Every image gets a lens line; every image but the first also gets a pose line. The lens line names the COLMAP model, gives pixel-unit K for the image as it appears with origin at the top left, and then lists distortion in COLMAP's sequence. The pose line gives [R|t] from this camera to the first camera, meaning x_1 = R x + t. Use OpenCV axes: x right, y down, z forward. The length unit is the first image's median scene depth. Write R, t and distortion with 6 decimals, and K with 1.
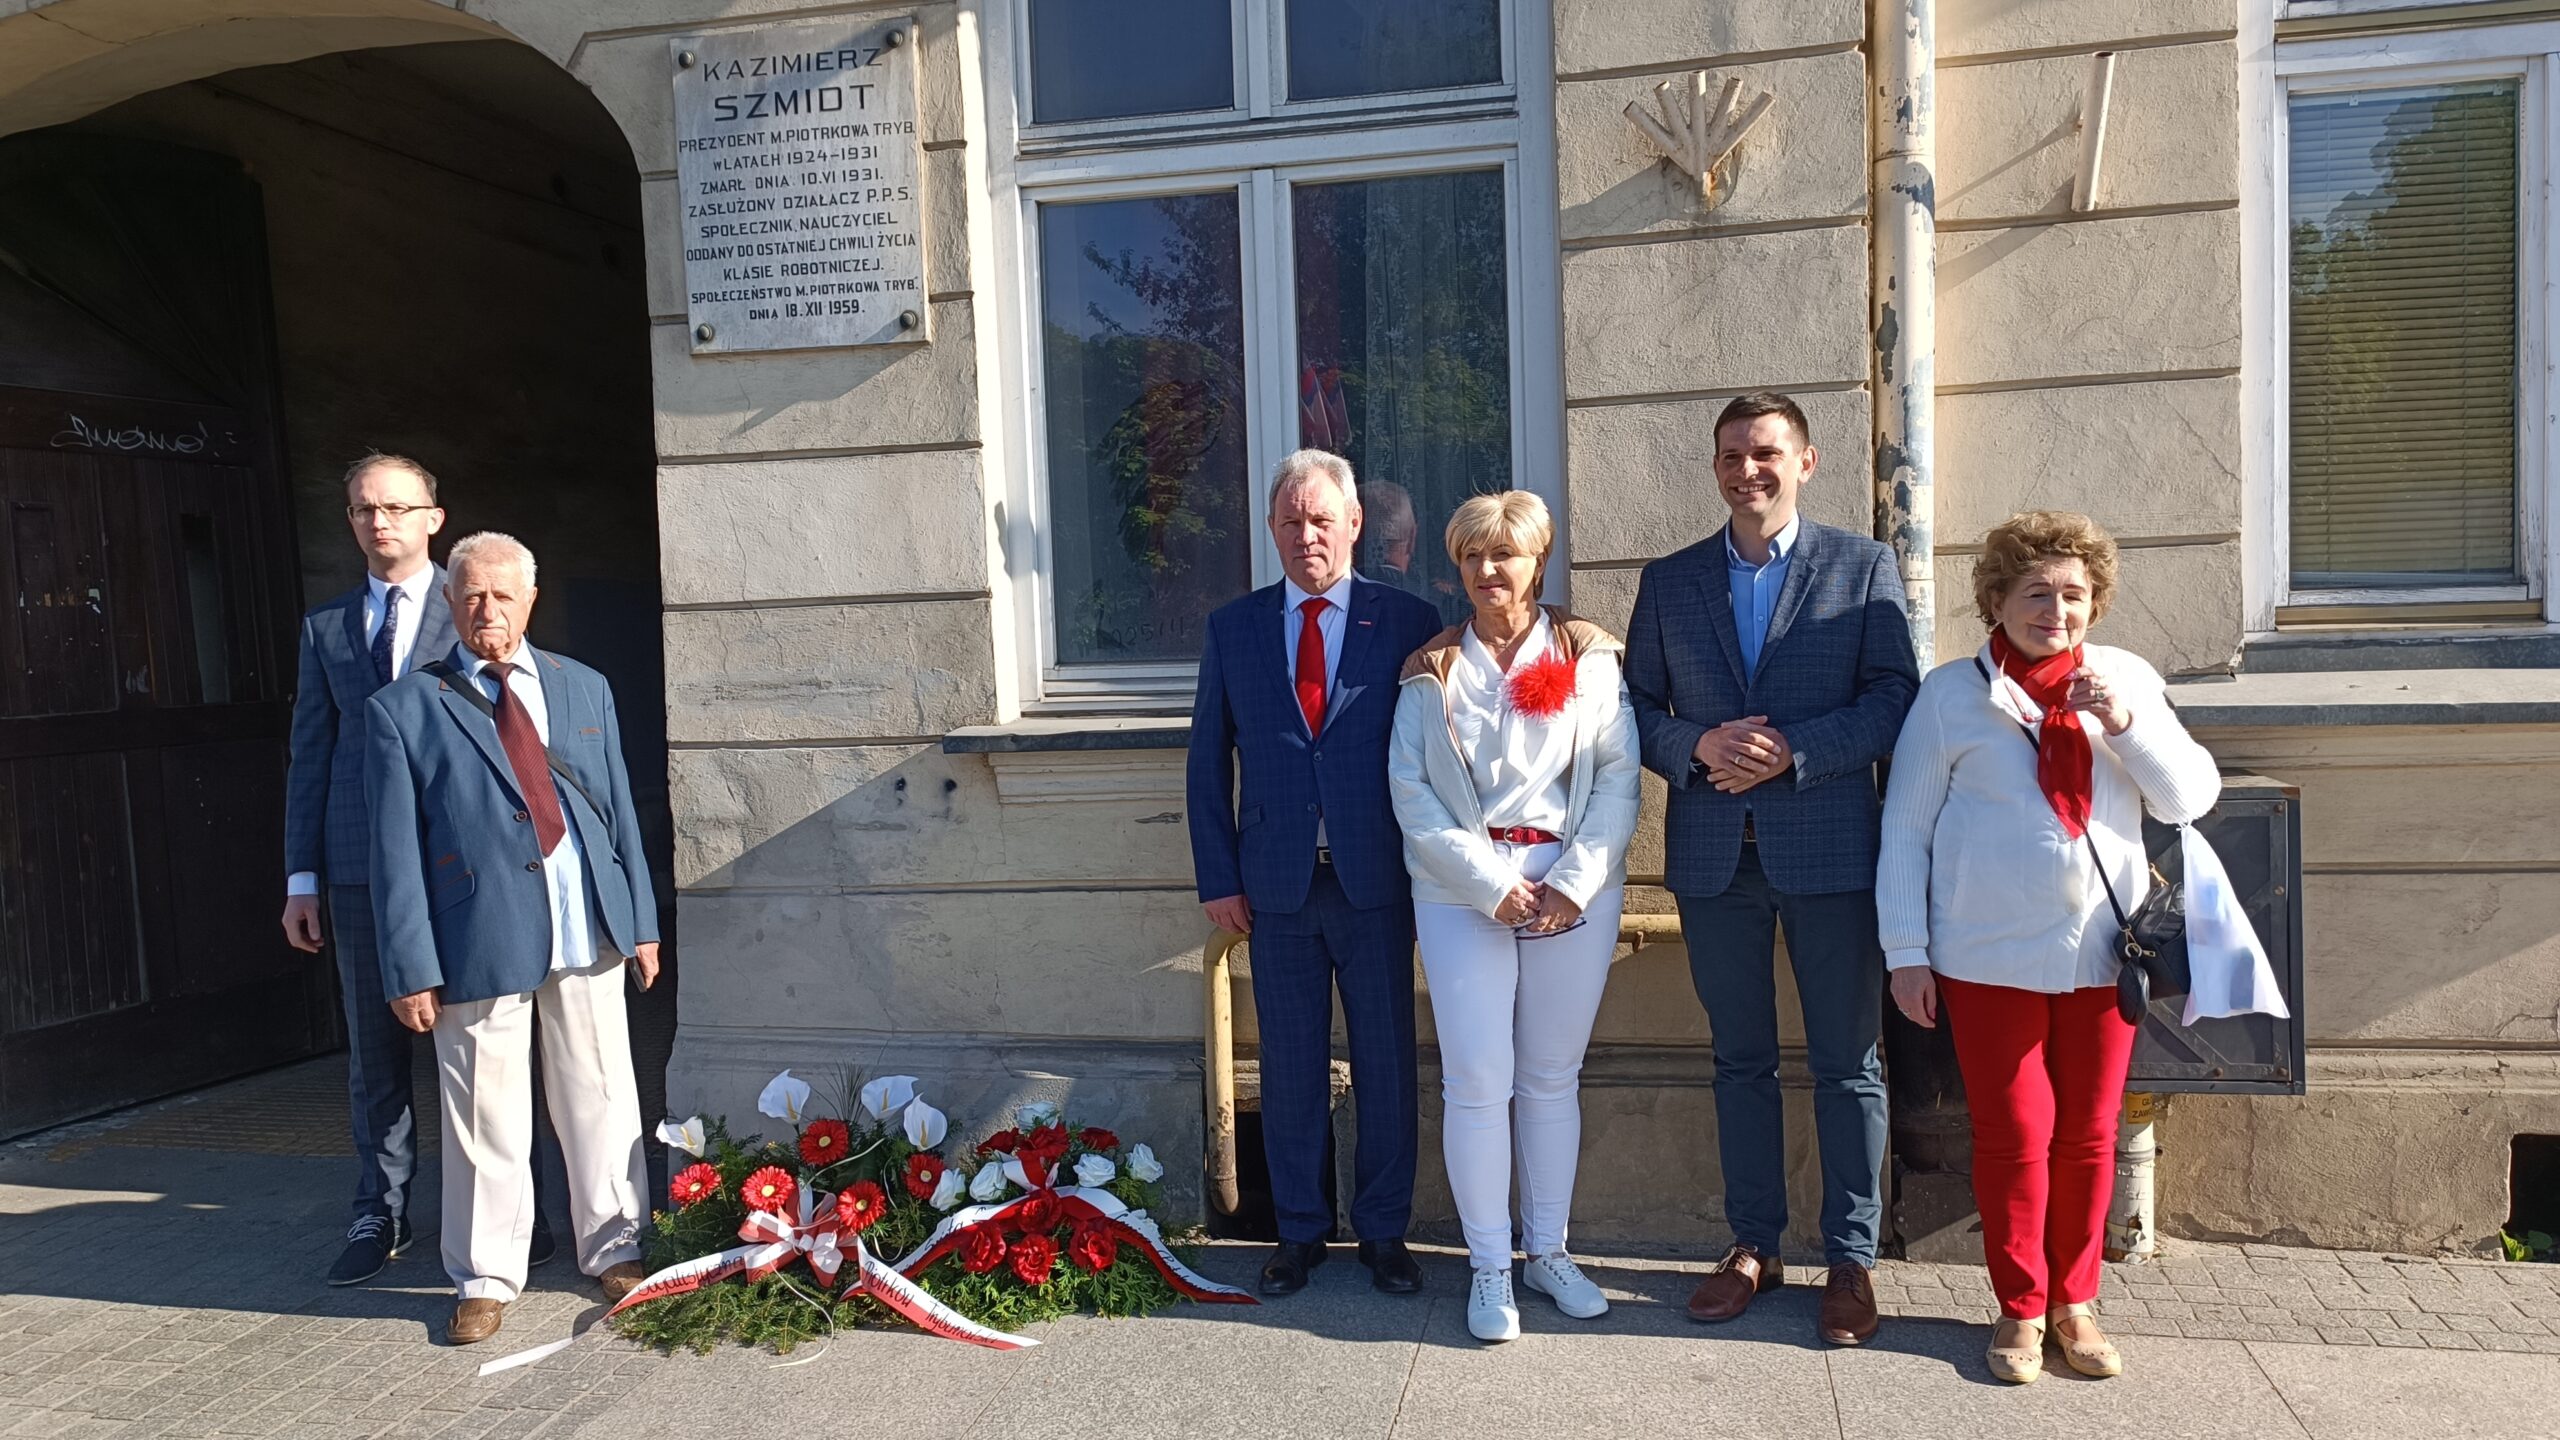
lens RADIAL K [[1841.1, 0, 1273.3], [0, 1841.1, 708.4], [0, 0, 1]] dist [0.050937, -0.049240]
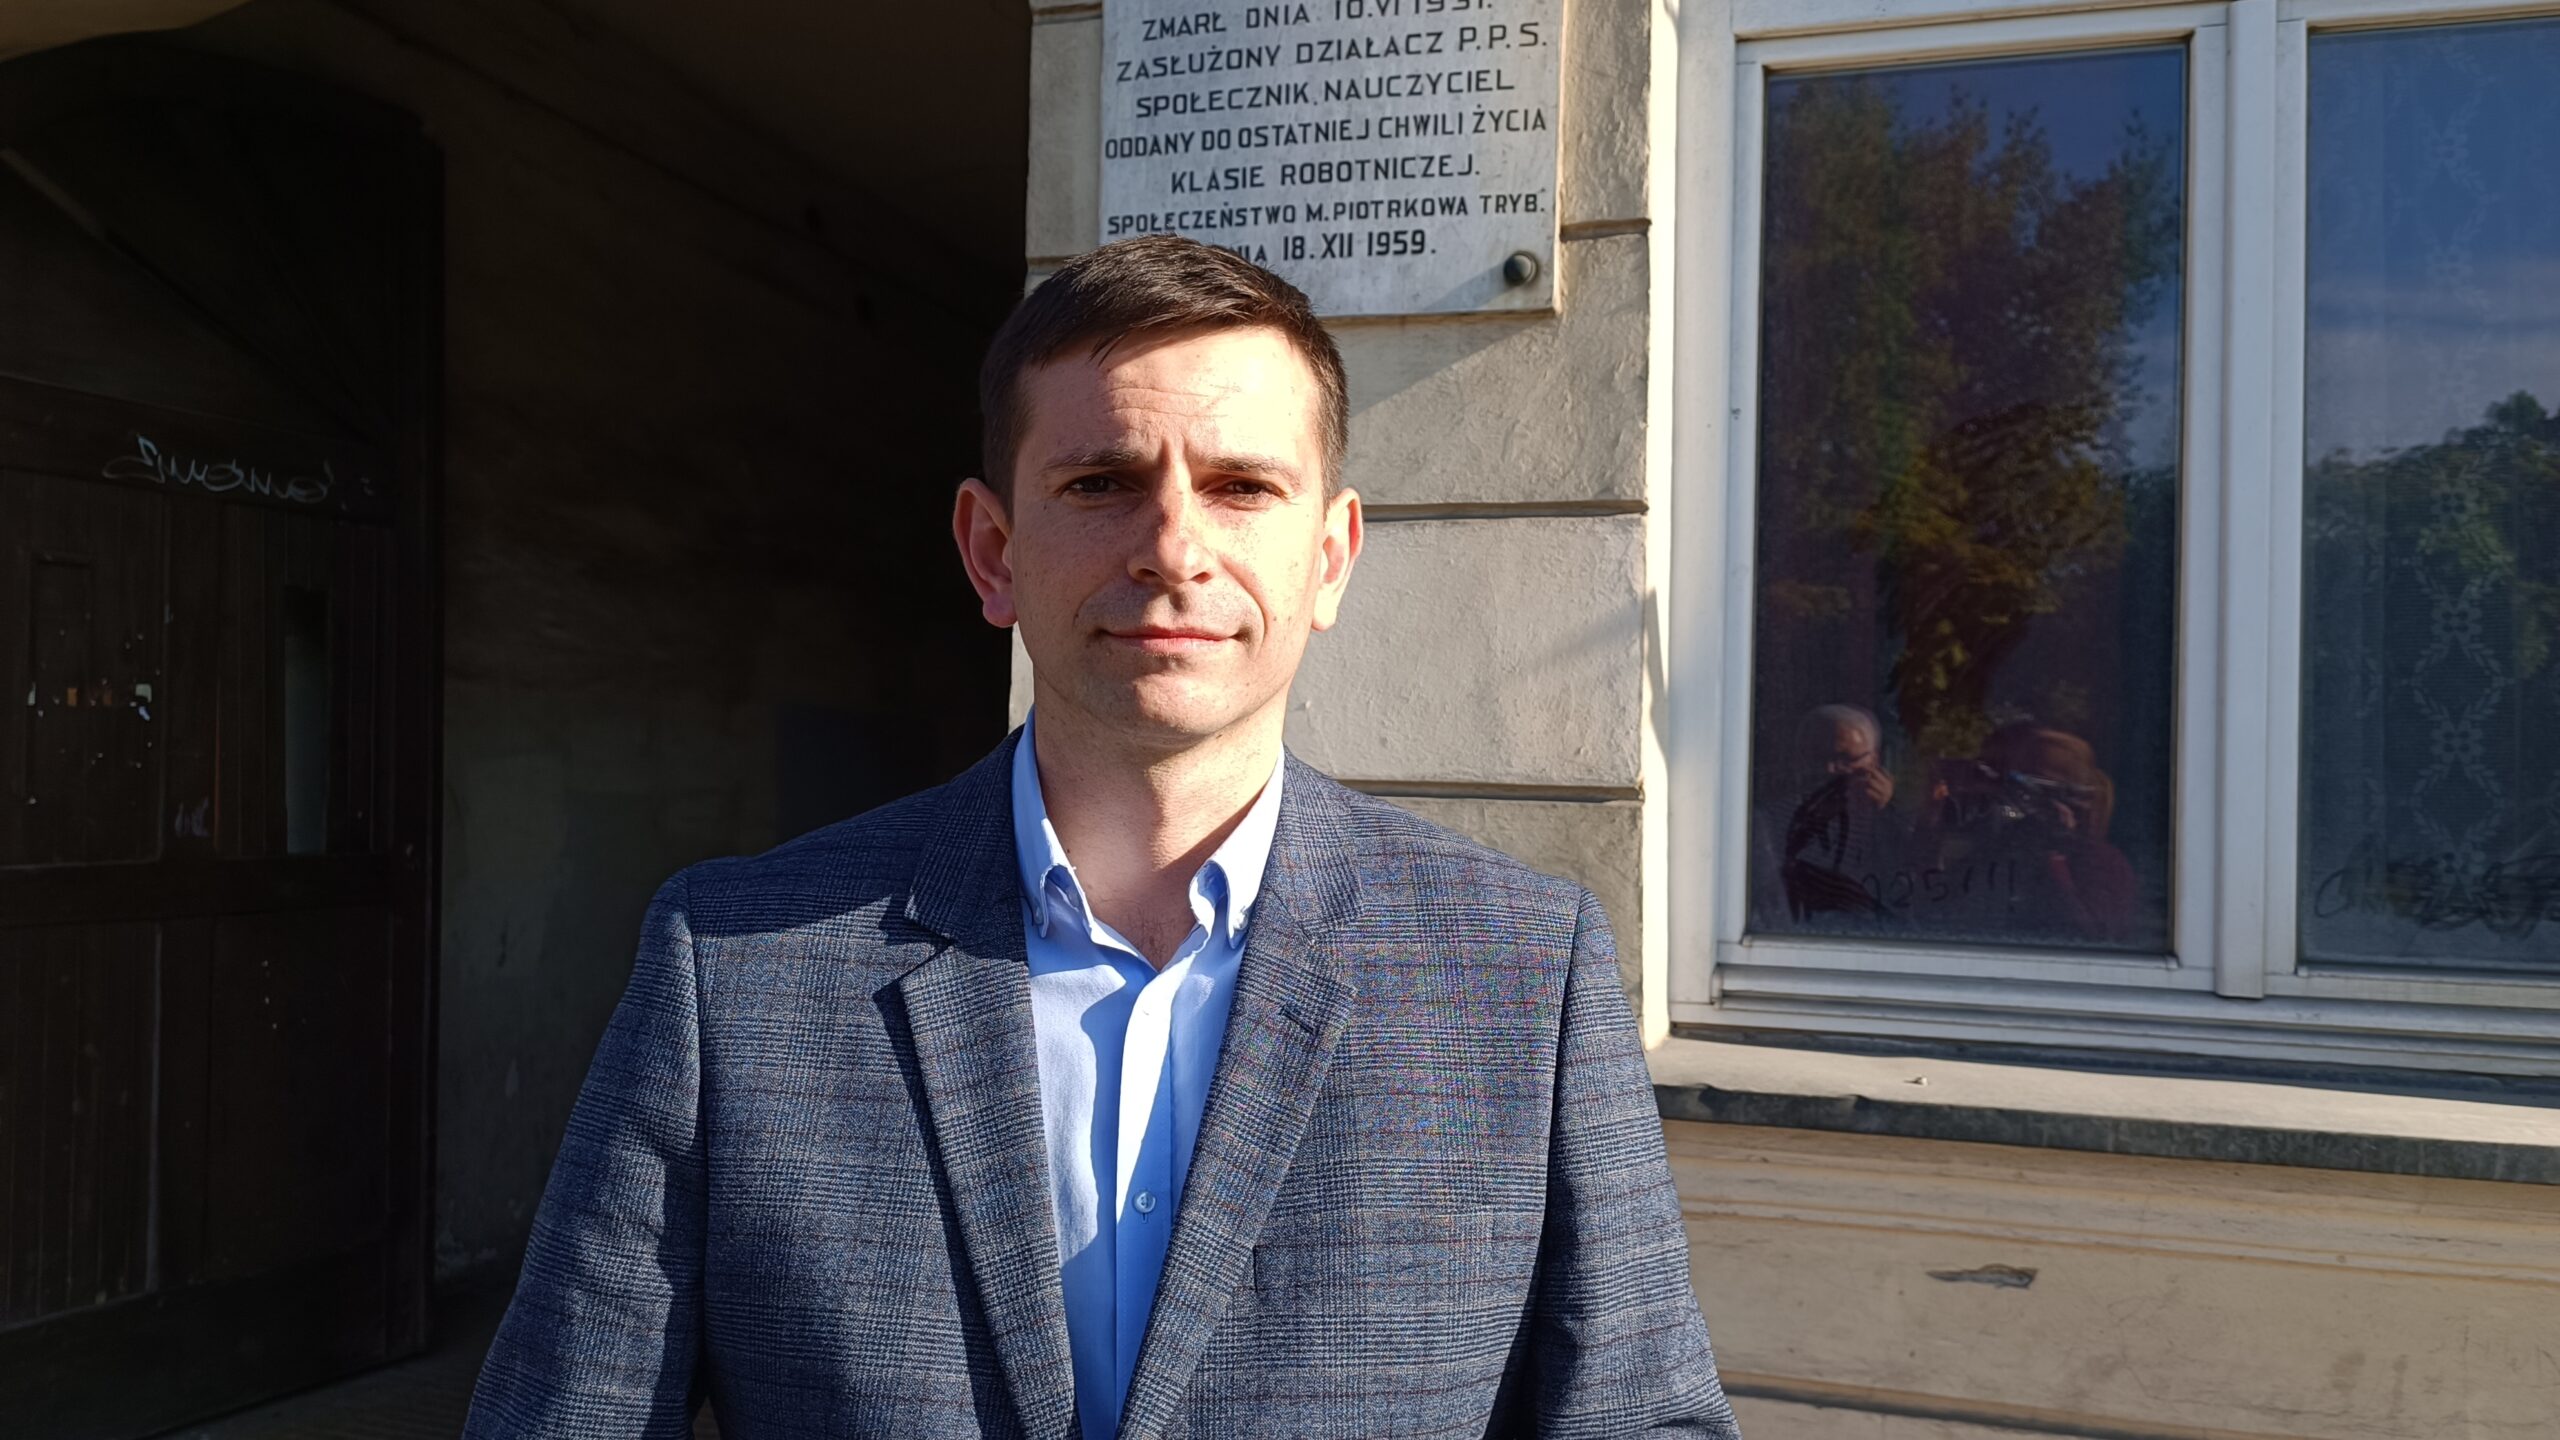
lens RADIAL K [[1802.3, 0, 1280.0], [0, 1802.3, 720.0], [0, 0, 1]] dist [-0.003062, 0.001924]
pose [[0.995540, 0.060128, -0.072694, -0.218763], [-0.065466, 0.995150, -0.073426, -0.039474], [0.067926, 0.077857, 0.994648, 0.489752]]
